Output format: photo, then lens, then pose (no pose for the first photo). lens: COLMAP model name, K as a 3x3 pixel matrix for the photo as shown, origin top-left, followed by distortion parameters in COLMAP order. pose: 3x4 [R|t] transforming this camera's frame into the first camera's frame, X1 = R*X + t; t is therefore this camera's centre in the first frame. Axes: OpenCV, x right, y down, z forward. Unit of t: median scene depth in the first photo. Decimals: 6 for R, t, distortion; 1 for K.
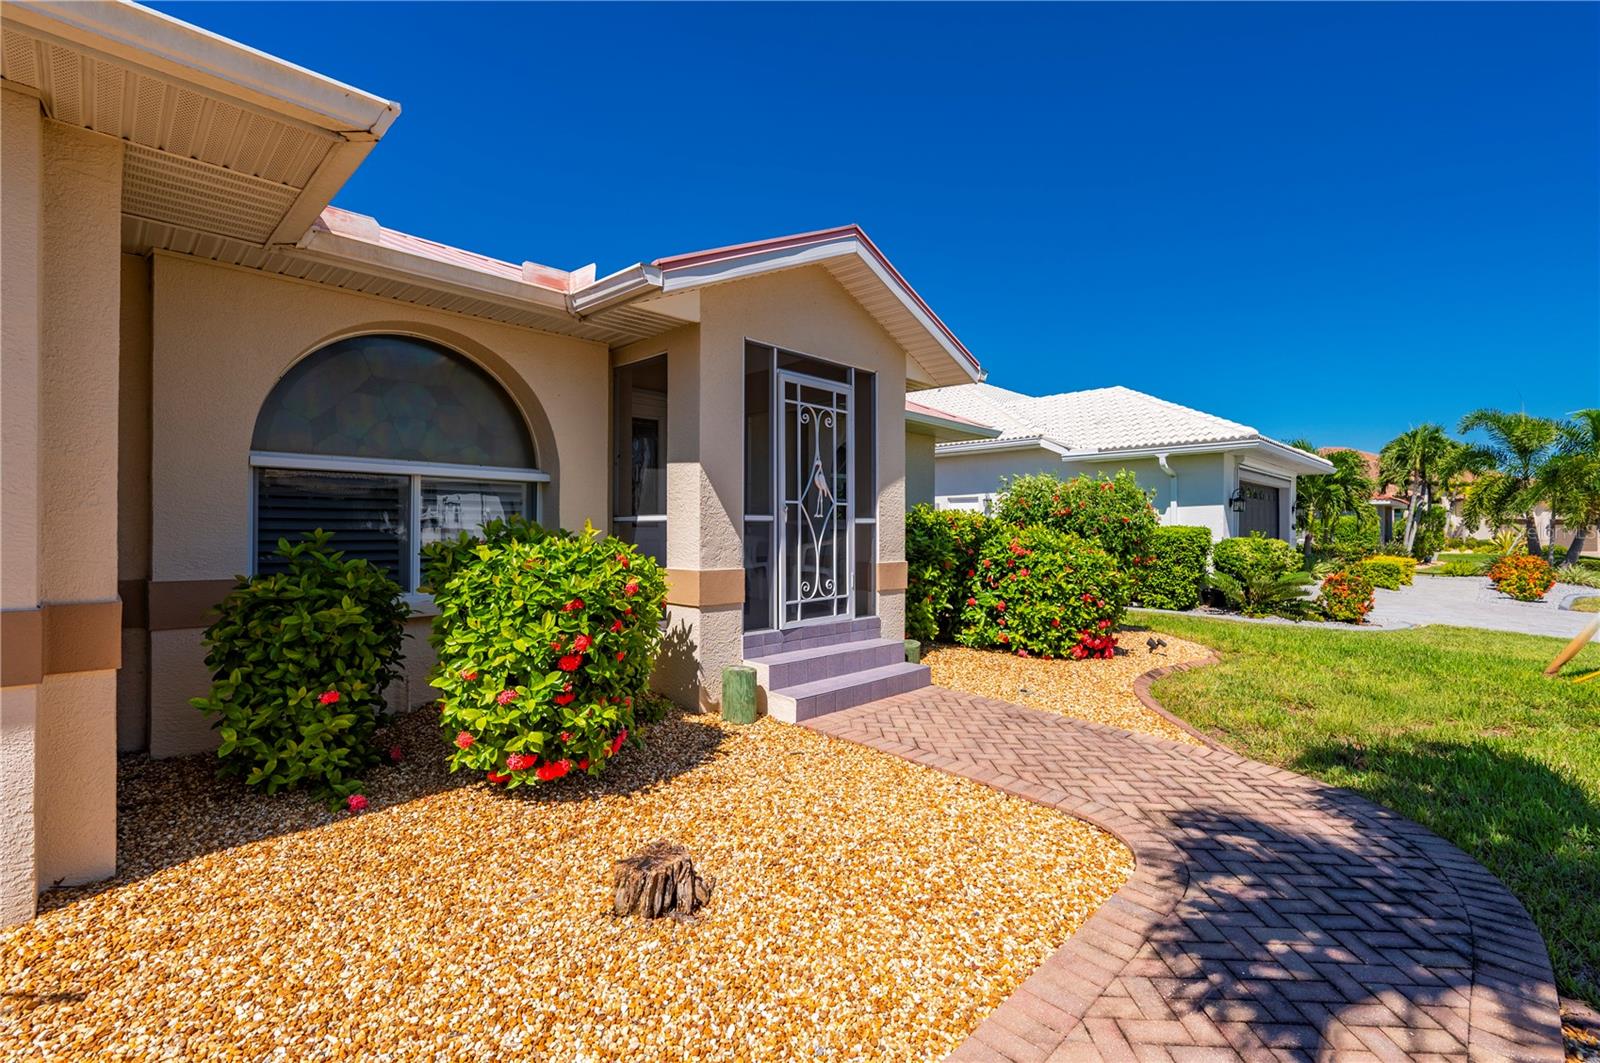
lens RADIAL K [[715.1, 0, 791.9], [0, 715.1, 526.8], [0, 0, 1]] dist [-0.000101, -0.000144]
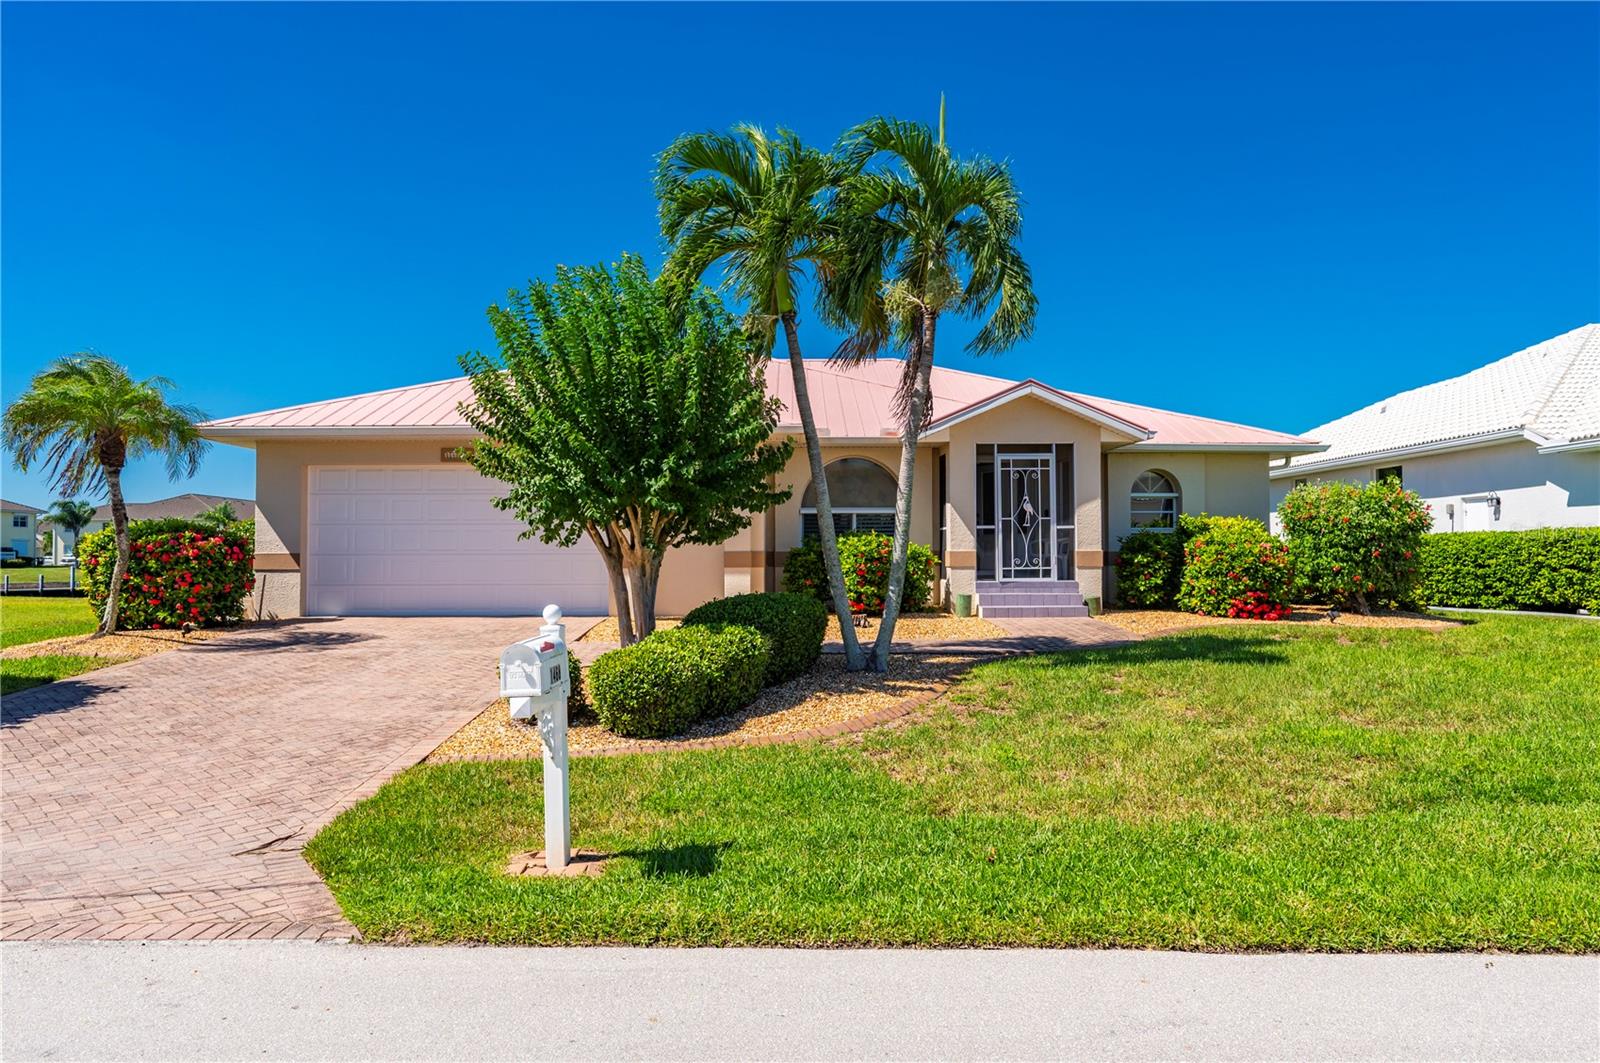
lens RADIAL K [[956.6, 0, 795.2], [0, 956.6, 531.7], [0, 0, 1]] dist [-0.011993, 0.002567]
pose [[0.710241, -0.019941, -0.703676, 1.473635], [0.010938, 0.999791, -0.017292, 0.041961], [0.703874, 0.004585, 0.710311, -1.333959]]
